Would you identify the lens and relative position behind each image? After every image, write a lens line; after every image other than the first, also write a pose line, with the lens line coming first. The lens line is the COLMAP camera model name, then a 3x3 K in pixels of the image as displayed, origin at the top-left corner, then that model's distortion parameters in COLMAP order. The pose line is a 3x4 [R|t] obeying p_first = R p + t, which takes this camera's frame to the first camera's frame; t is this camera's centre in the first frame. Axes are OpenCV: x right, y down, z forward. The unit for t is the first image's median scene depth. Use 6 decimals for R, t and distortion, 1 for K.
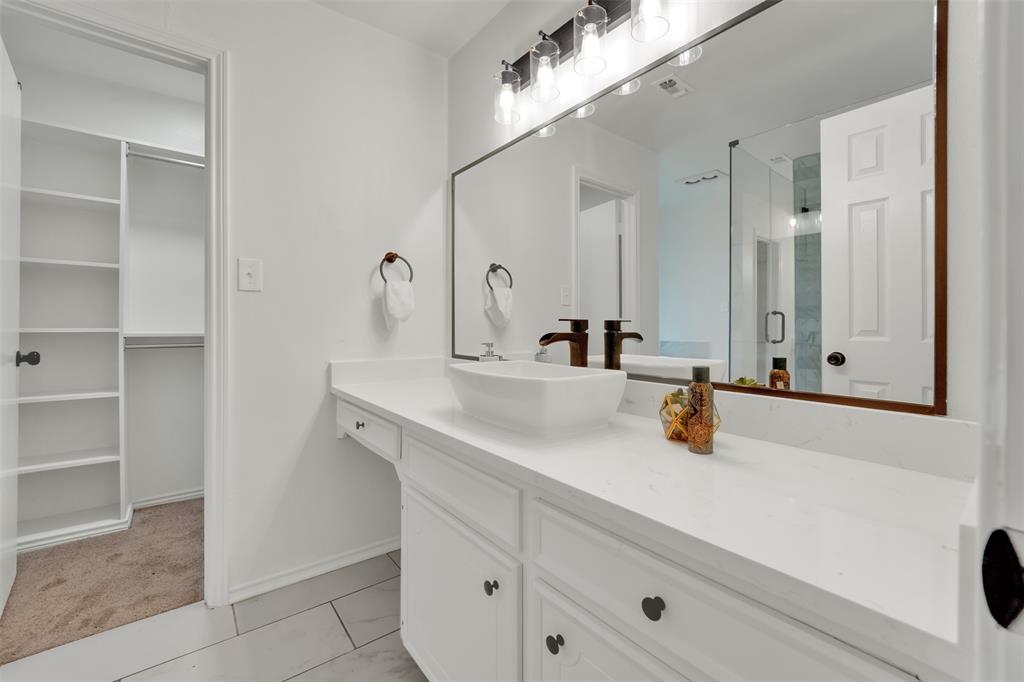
lens RADIAL K [[413.1, 0, 519.7], [0, 413.1, 340.7], [0, 0, 1]] dist [-0.030309, 0.000011]
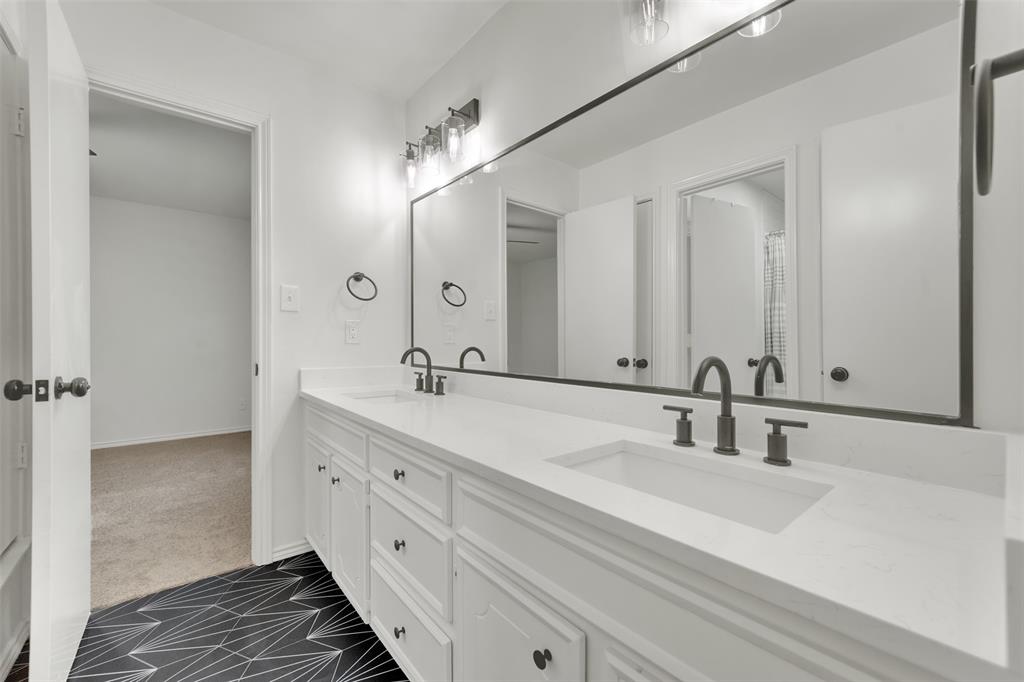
lens RADIAL K [[430.4, 0, 541.6], [0, 430.4, 340.5], [0, 0, 1]] dist [0.000529, 0.000030]
pose [[0.999416, -0.002526, 0.034078, 0.272825], [0.003331, 0.999717, -0.023568, 0.008875], [-0.034009, 0.023667, 0.999141, -0.333625]]
